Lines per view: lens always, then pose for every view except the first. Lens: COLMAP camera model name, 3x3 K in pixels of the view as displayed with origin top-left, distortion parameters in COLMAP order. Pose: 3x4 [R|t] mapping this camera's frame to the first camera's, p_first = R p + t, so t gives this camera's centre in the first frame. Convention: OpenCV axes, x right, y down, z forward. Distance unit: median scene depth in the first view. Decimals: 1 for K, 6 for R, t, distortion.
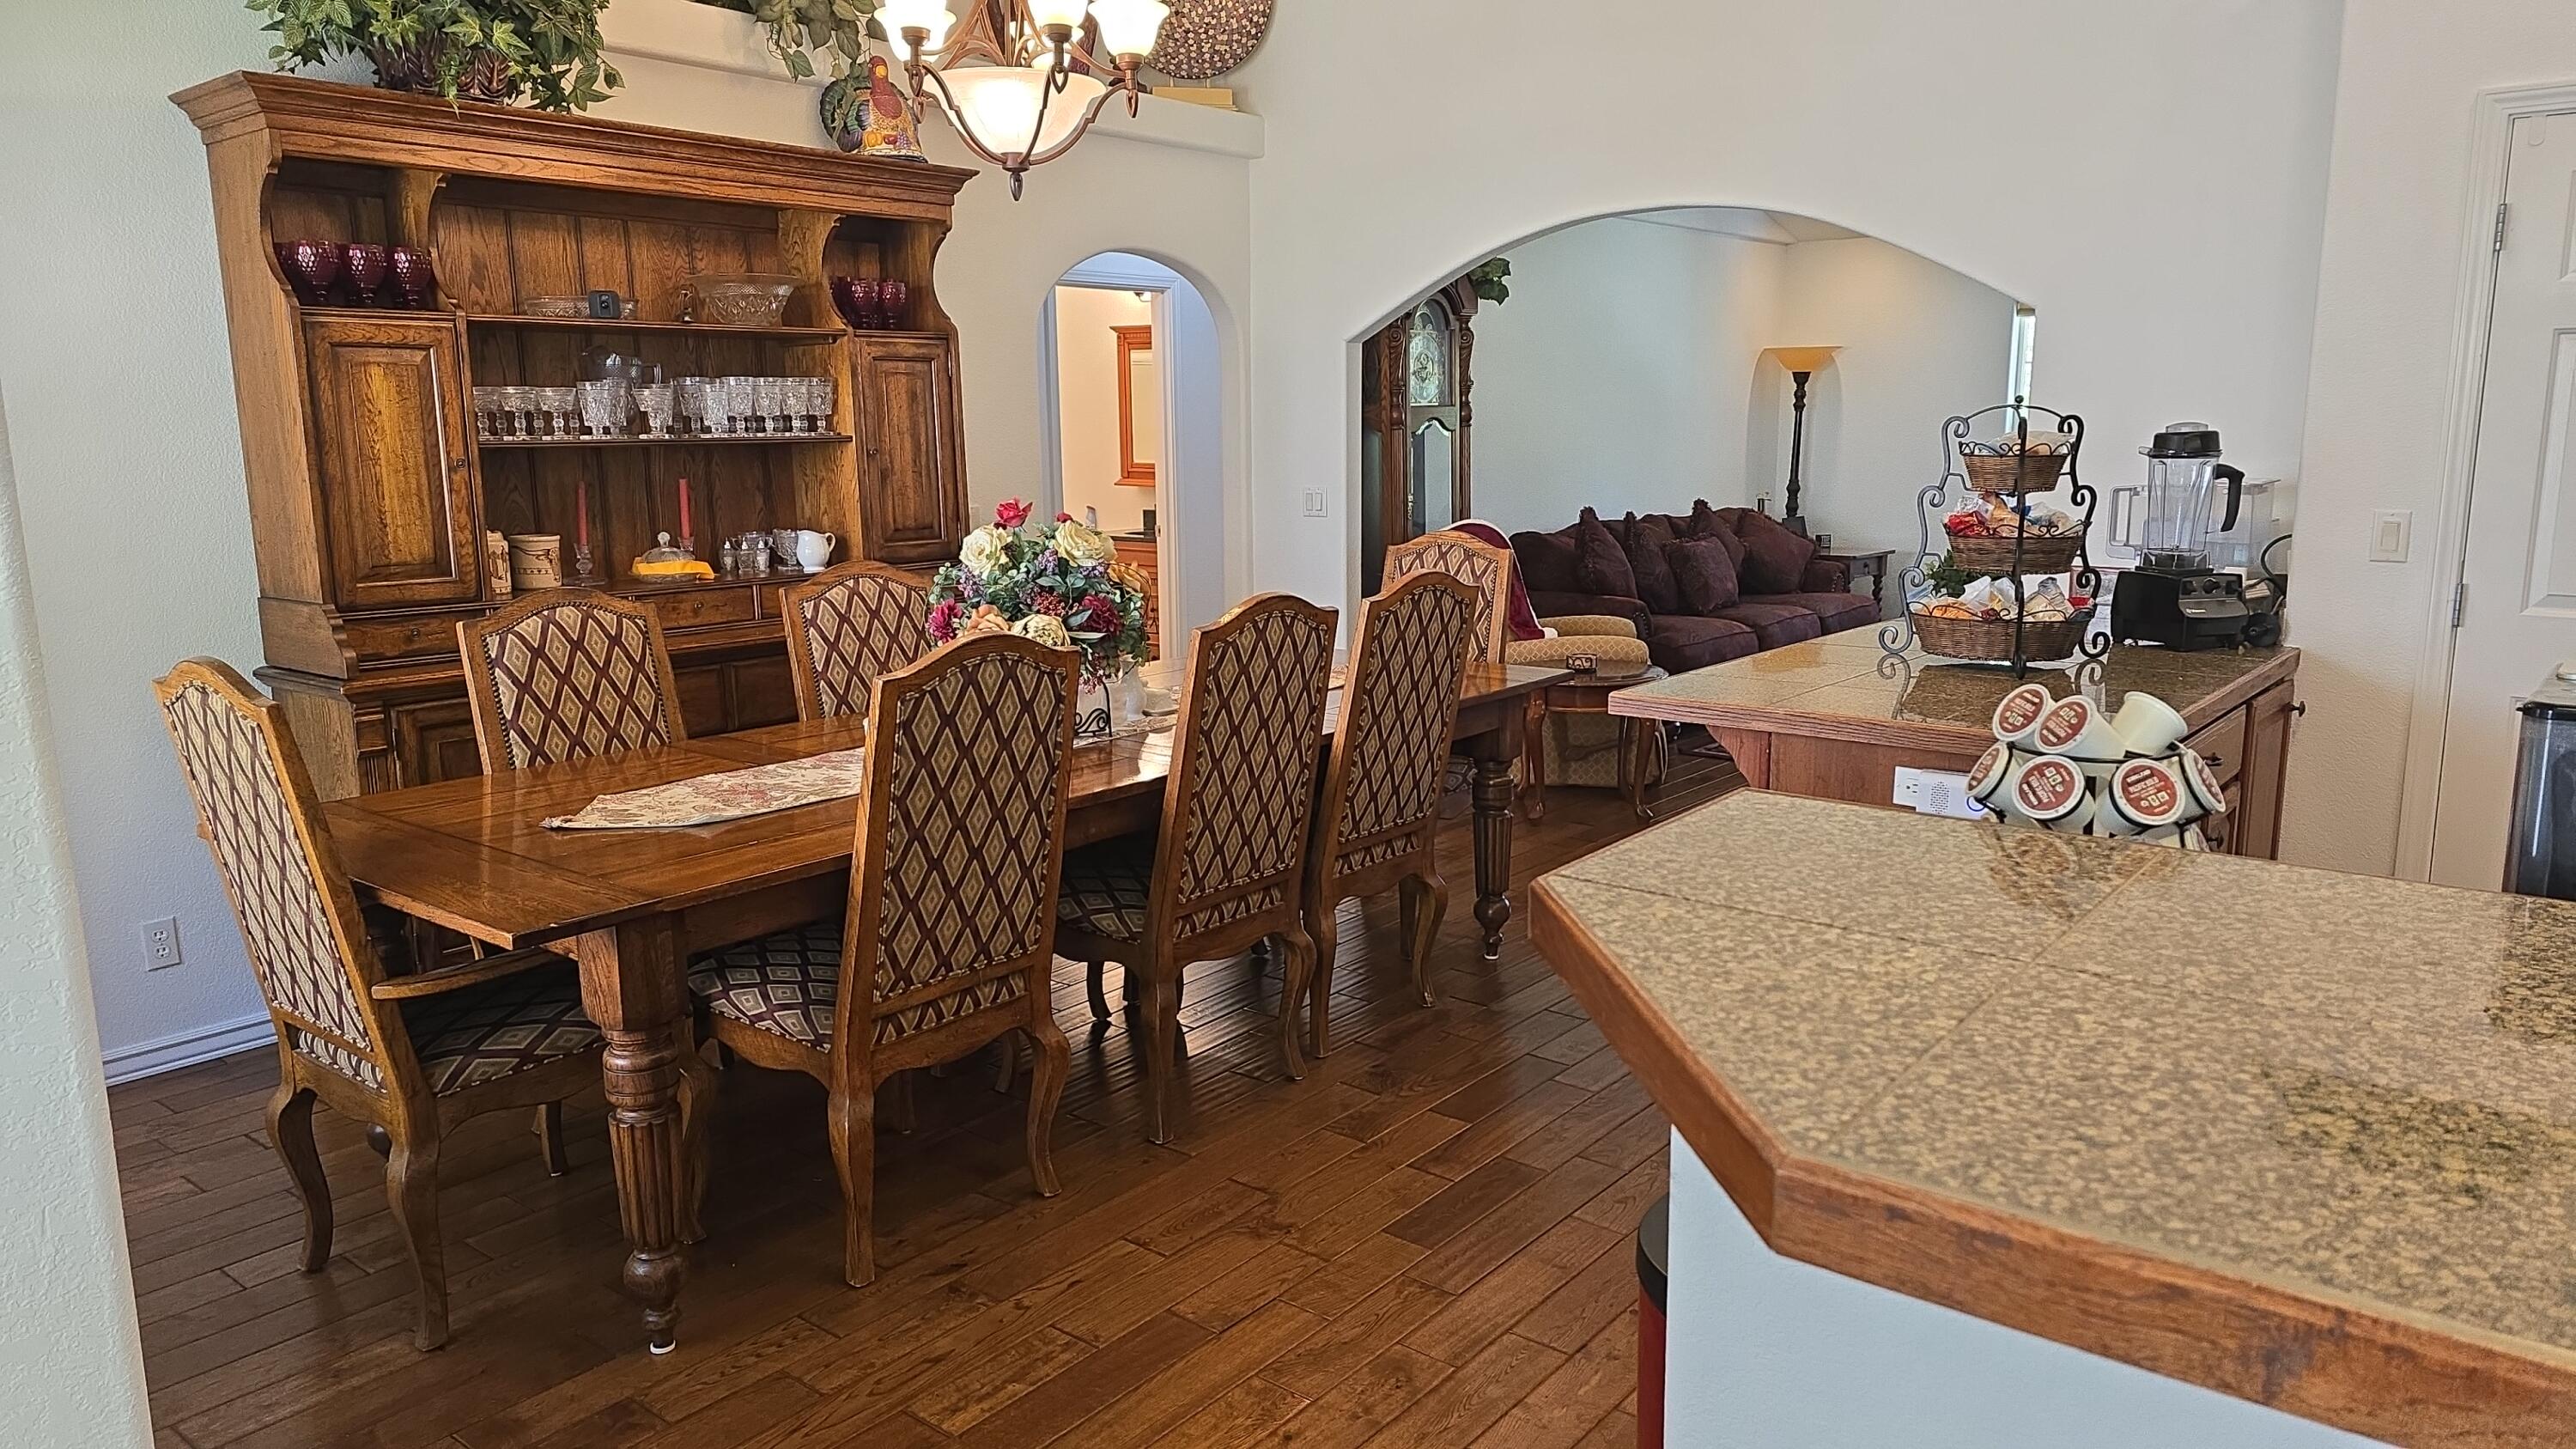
lens RADIAL K [[1730.9, 0, 1292.8], [0, 1730.9, 732.1], [0, 0, 1]] dist [0.082566, -0.075691]
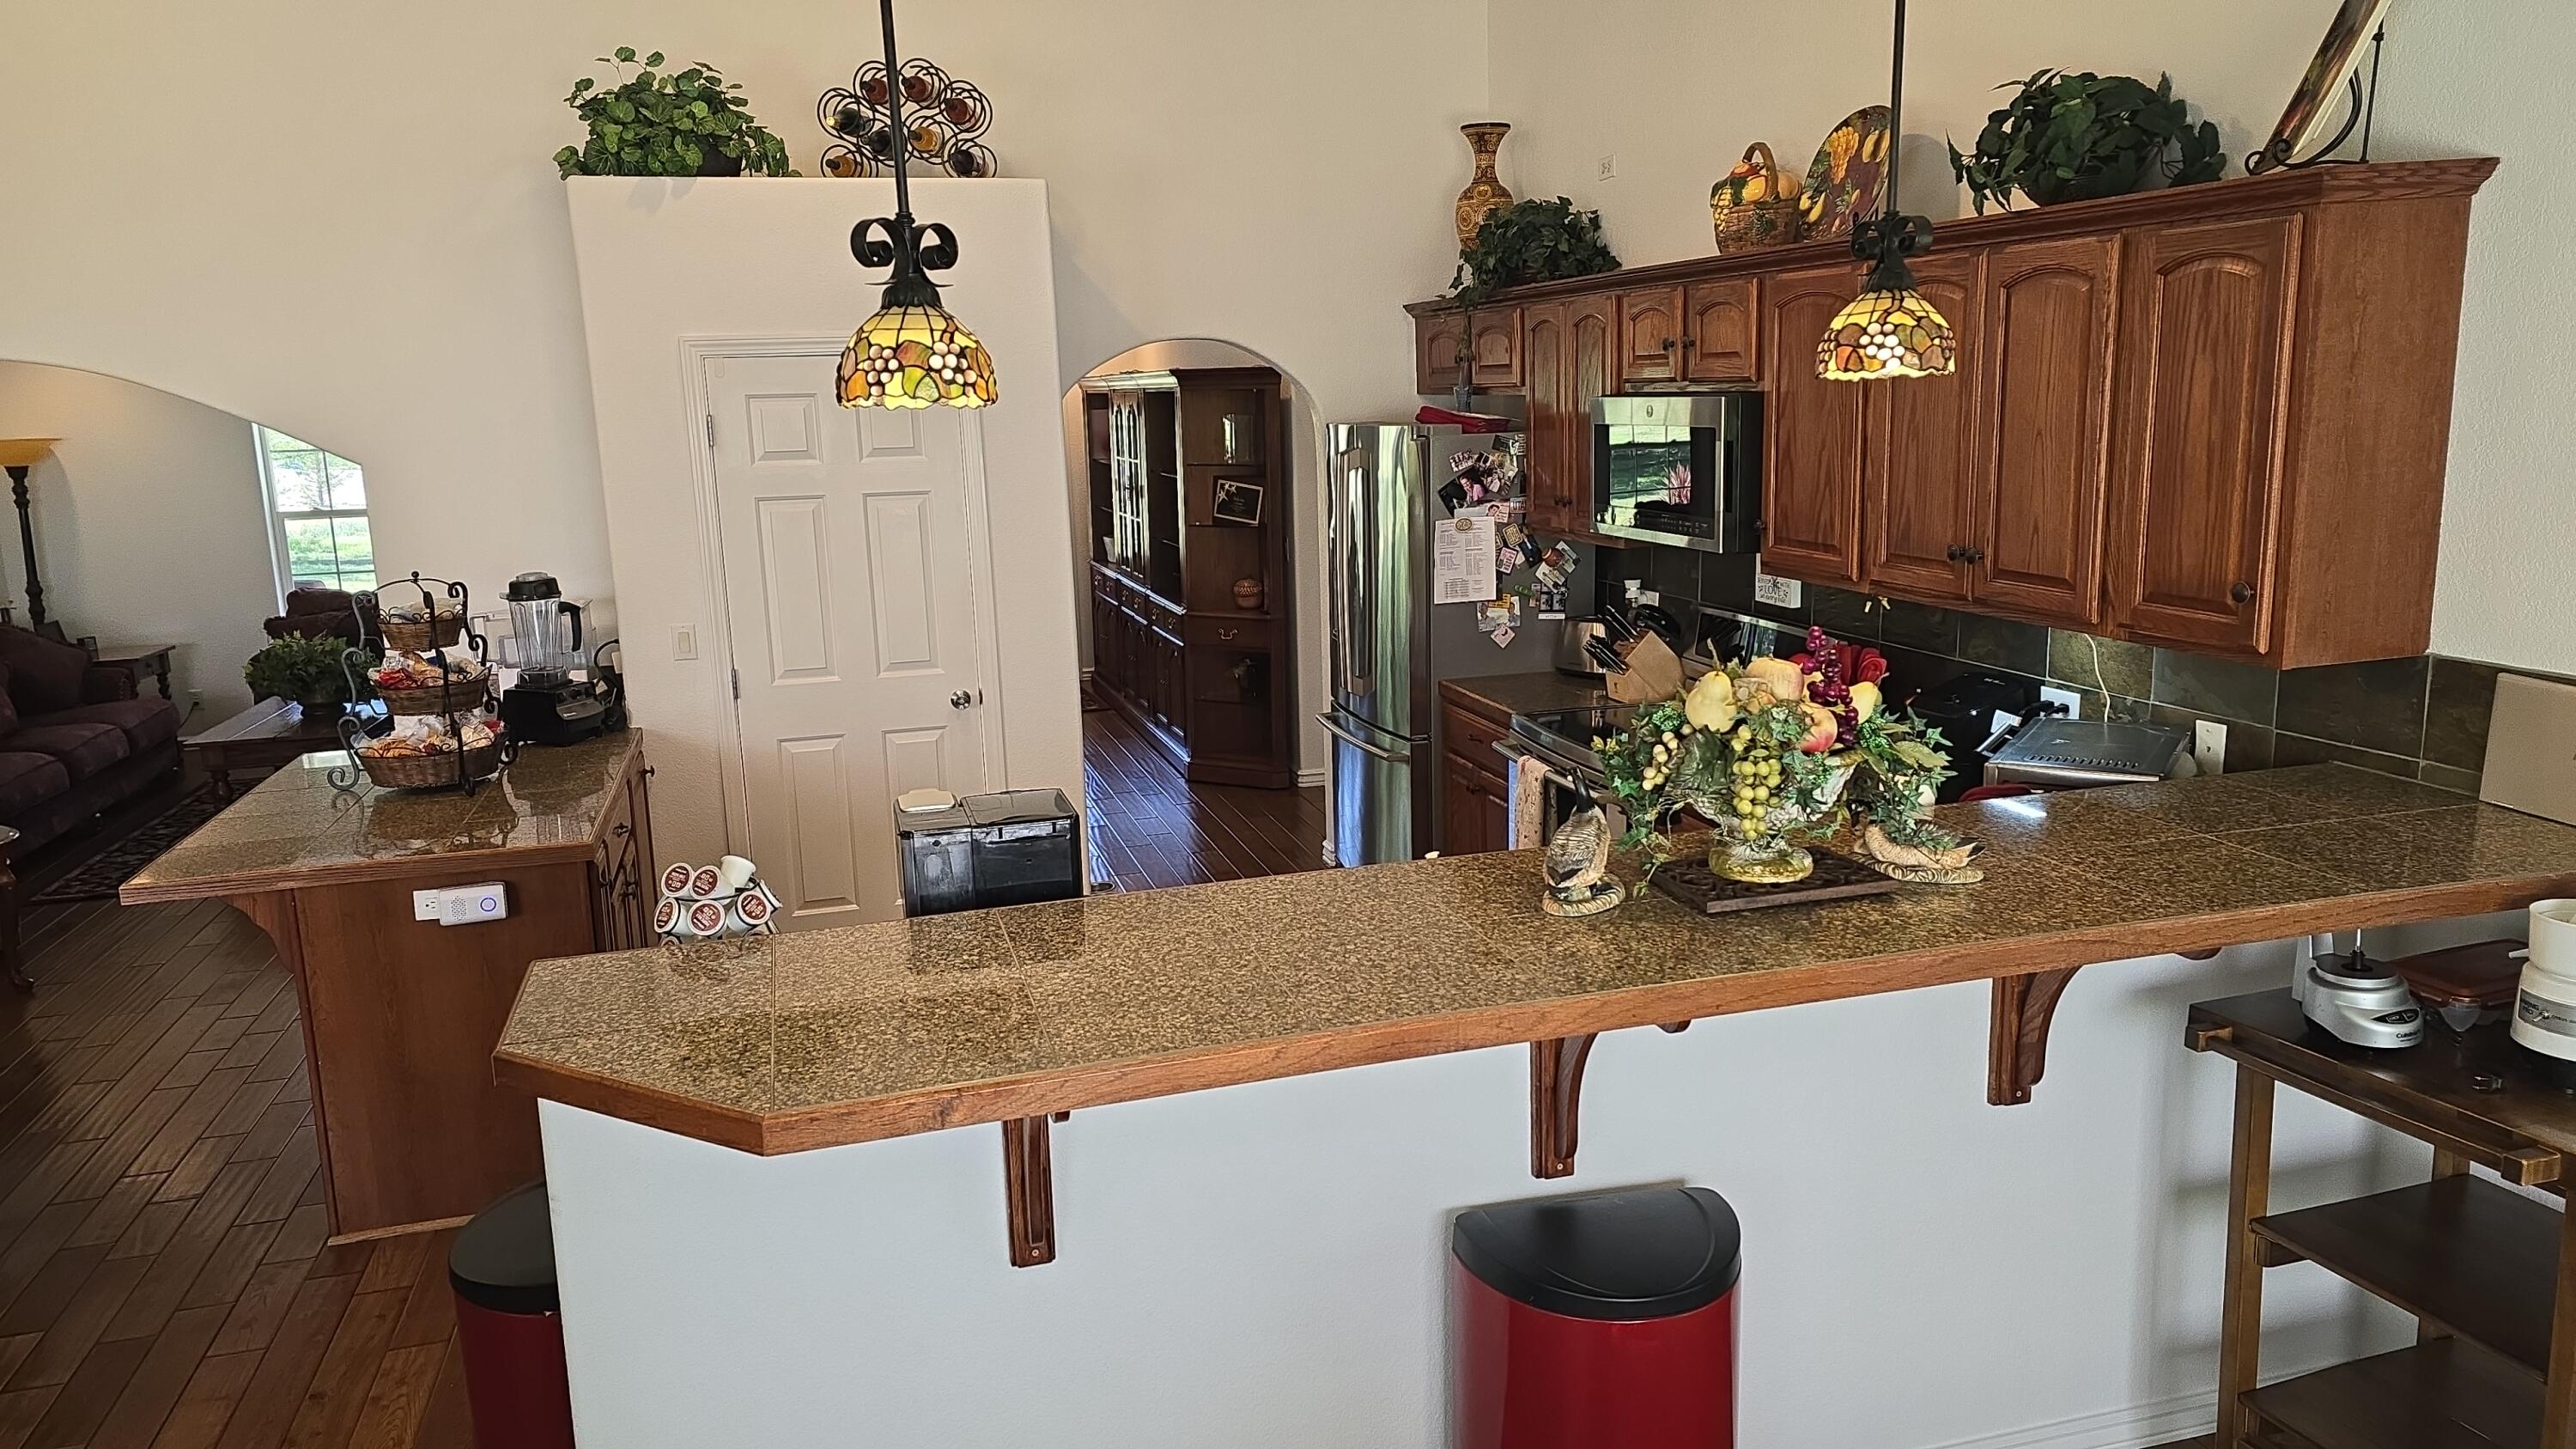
lens RADIAL K [[1730.9, 0, 1271.4], [0, 1730.9, 719.0], [0, 0, 1]] dist [0.082566, -0.075691]
pose [[0.589499, -0.160887, 0.791584, -0.219456], [0.174570, 0.982180, 0.069622, -0.067227], [-0.788680, 0.097145, 0.607081, -0.212359]]
